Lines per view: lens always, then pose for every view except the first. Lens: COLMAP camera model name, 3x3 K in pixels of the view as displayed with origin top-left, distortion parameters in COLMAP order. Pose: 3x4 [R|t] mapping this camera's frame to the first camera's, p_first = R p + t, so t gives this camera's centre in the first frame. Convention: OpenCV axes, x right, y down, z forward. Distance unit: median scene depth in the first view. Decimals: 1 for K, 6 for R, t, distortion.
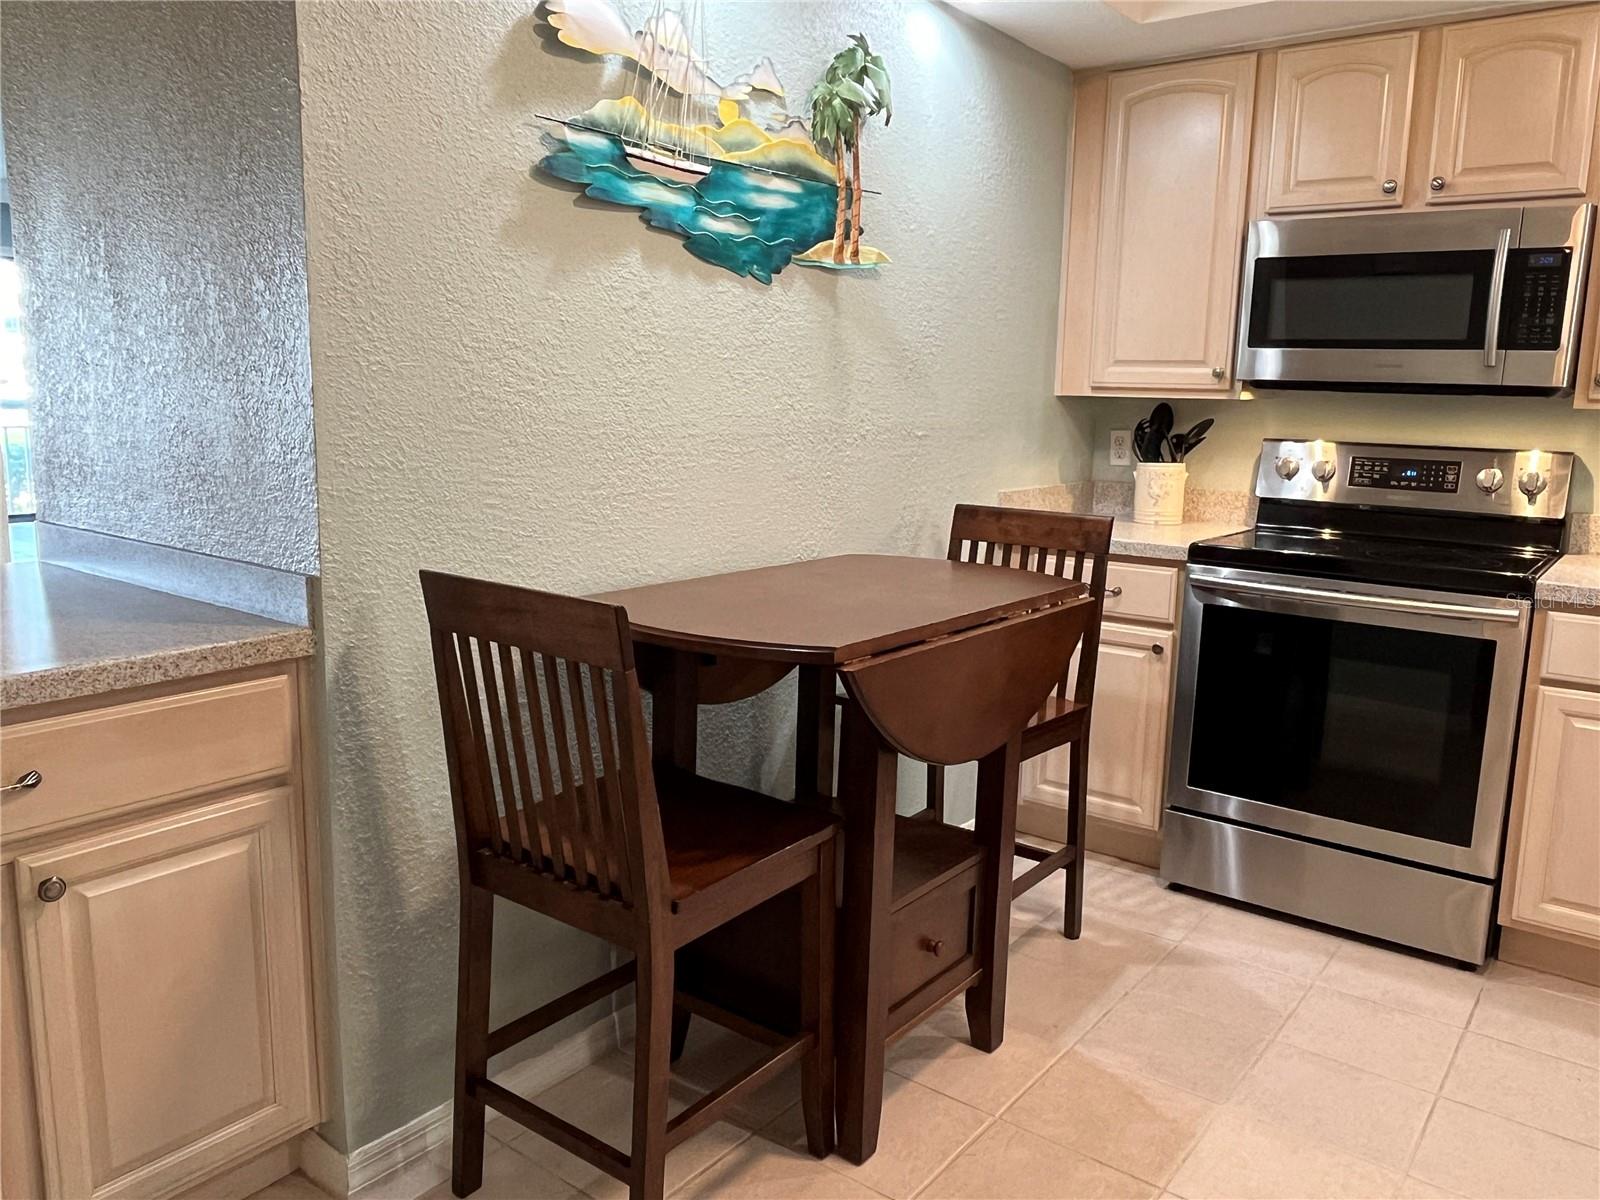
lens RADIAL K [[1191.7, 0, 799.5], [0, 1191.7, 571.5], [0, 0, 1]] dist [0.004251, 0.003033]
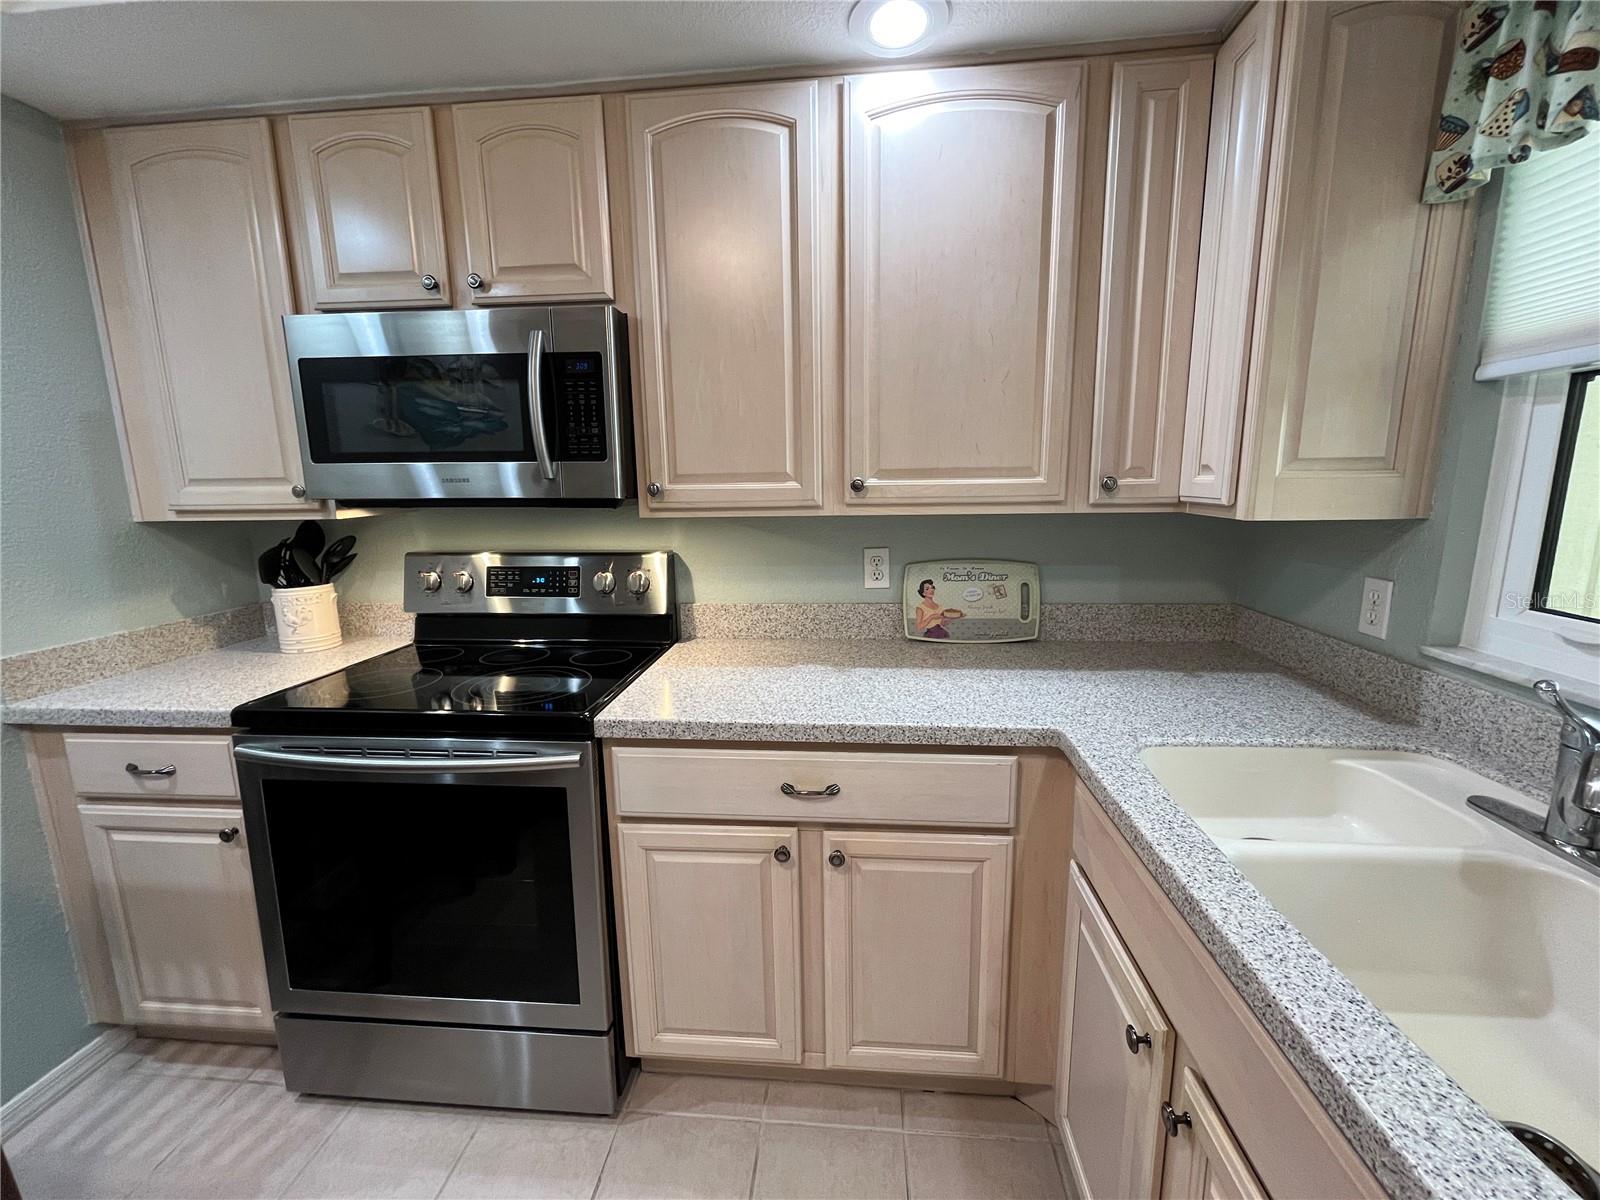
lens RADIAL K [[642.0, 0, 802.6], [0, 642.0, 573.7], [0, 0, 1]] dist [-0.002054, 0.000089]
pose [[0.845168, -0.114390, 0.522118, 0.446034], [0.114425, 0.992906, 0.032311, -0.085559], [-0.522110, 0.032435, 0.852261, 0.438821]]
